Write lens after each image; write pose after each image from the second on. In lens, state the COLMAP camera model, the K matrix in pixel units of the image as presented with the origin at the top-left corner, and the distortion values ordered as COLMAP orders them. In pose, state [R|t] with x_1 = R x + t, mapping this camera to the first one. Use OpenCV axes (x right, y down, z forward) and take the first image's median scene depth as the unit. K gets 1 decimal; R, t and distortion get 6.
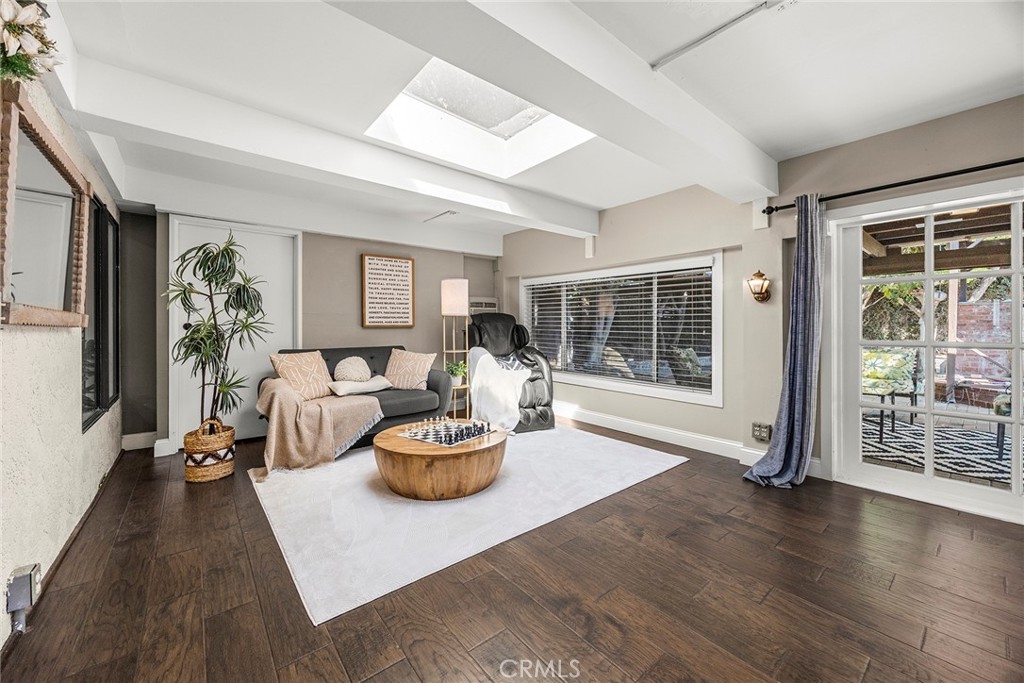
lens RADIAL K [[393.2, 0, 514.0], [0, 393.2, 325.7], [0, 0, 1]] dist [-0.000905, -0.000075]
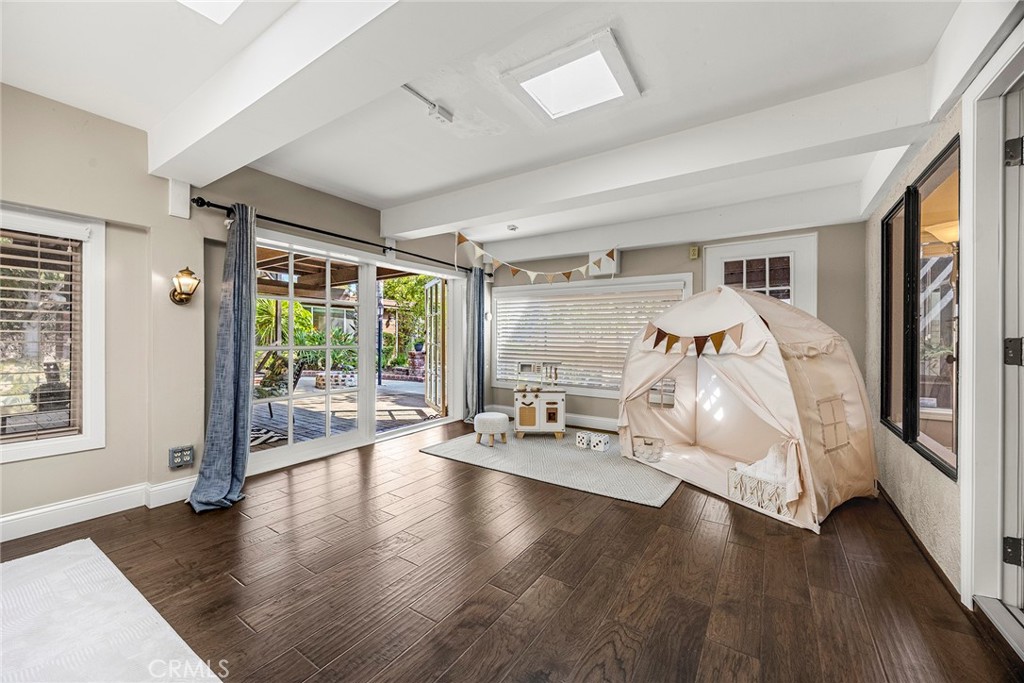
lens RADIAL K [[391.9, 0, 512.0], [0, 391.9, 341.5], [0, 0, 1]] dist [-0.001694, -0.000257]
pose [[-0.291134, -0.015496, 0.956557, -0.392514], [-0.020856, 0.999734, 0.009848, -0.004117], [-0.956455, -0.017083, -0.291380, 0.570802]]
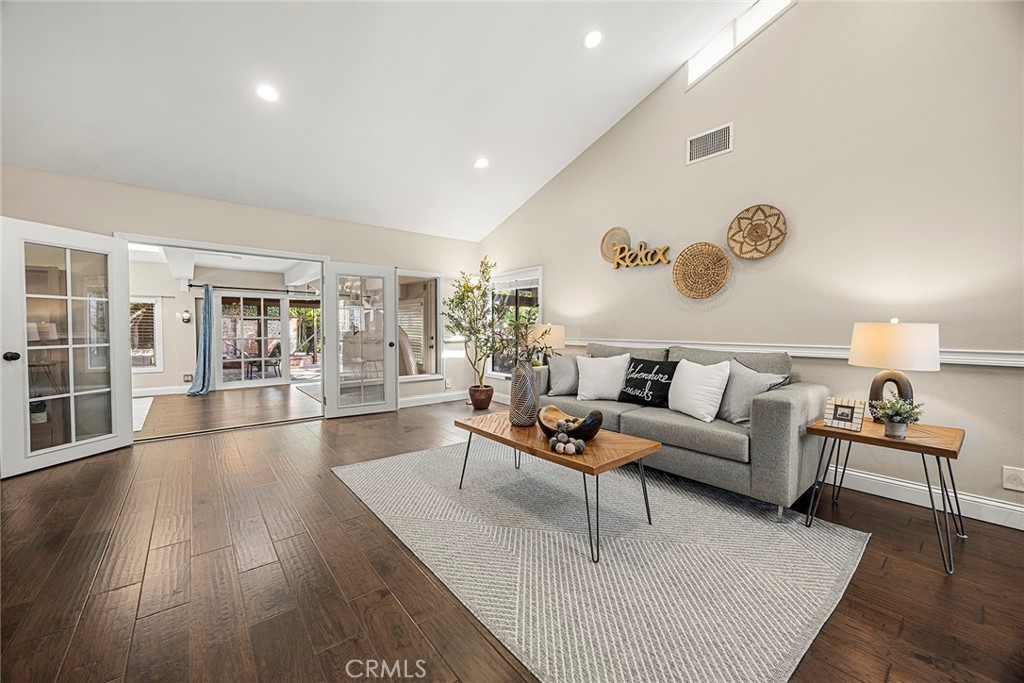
lens RADIAL K [[395.1, 0, 514.0], [0, 395.1, 337.0], [0, 0, 1]] dist [-0.003524, -0.000461]
pose [[0.005959, -0.027564, 0.999602, -1.743340], [-0.006002, 0.999601, 0.027600, -0.054182], [-0.999964, -0.006164, 0.005791, -0.989786]]
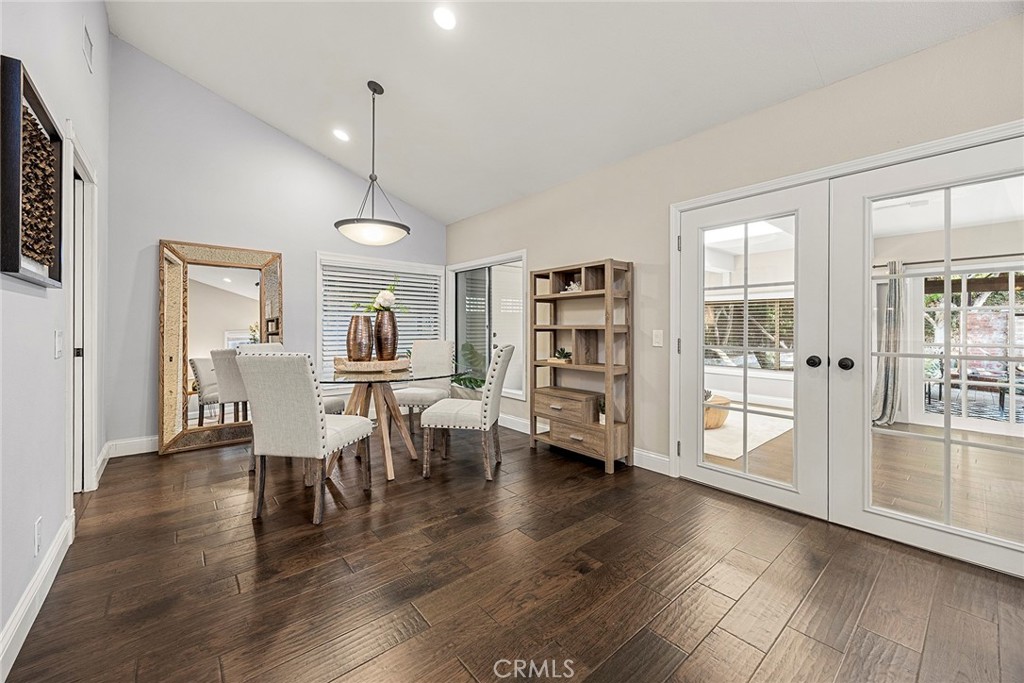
lens RADIAL K [[399.6, 0, 510.4], [0, 399.6, 326.3], [0, 0, 1]] dist [0.000451, -0.000047]
pose [[0.999936, -0.003072, 0.010884, -0.916551], [0.003081, 0.999995, -0.000847, -0.039074], [-0.010881, 0.000881, 0.999940, -0.713200]]
